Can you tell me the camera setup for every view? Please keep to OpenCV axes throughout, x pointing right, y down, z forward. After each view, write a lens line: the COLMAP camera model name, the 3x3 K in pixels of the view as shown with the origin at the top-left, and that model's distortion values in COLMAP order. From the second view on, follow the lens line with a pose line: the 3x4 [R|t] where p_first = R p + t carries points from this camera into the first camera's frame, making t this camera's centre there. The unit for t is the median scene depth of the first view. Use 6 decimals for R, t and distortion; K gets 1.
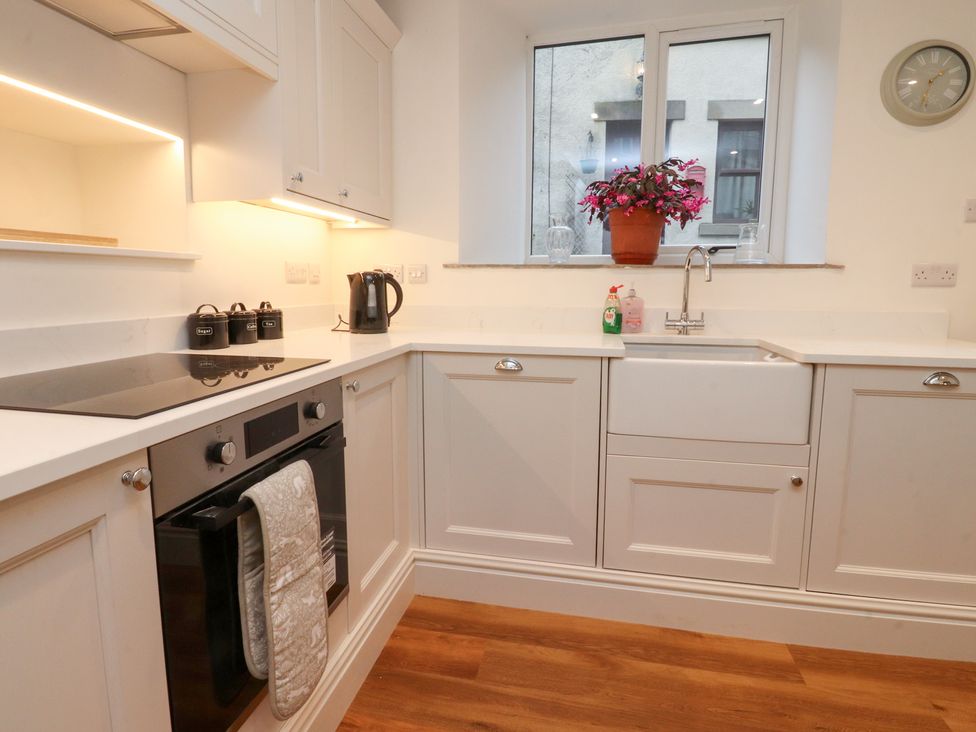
lens RADIAL K [[521.5, 0, 487.3], [0, 521.5, 351.5], [0, 0, 1]] dist [-0.008967, -0.005137]
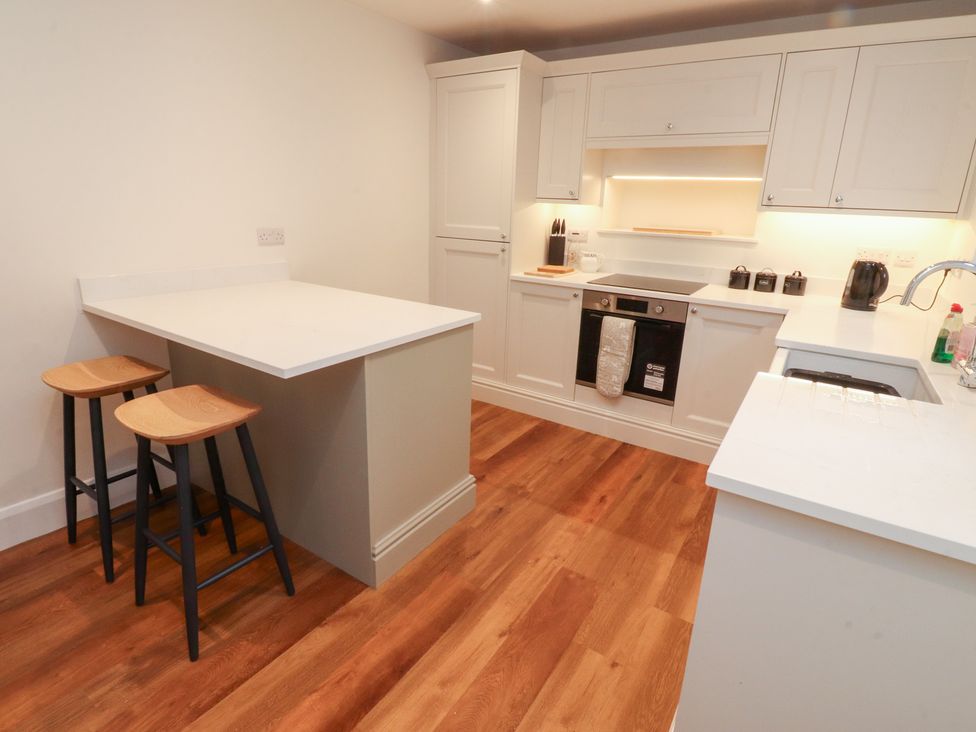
lens RADIAL K [[504.0, 0, 482.1], [0, 504.0, 360.4], [0, 0, 1]] dist [-0.021767, -0.000035]
pose [[-0.374071, 0.261765, -0.889691, 1.456783], [-0.153201, 0.928717, 0.337661, -0.226518], [0.914659, 0.262610, -0.307303, 0.711737]]
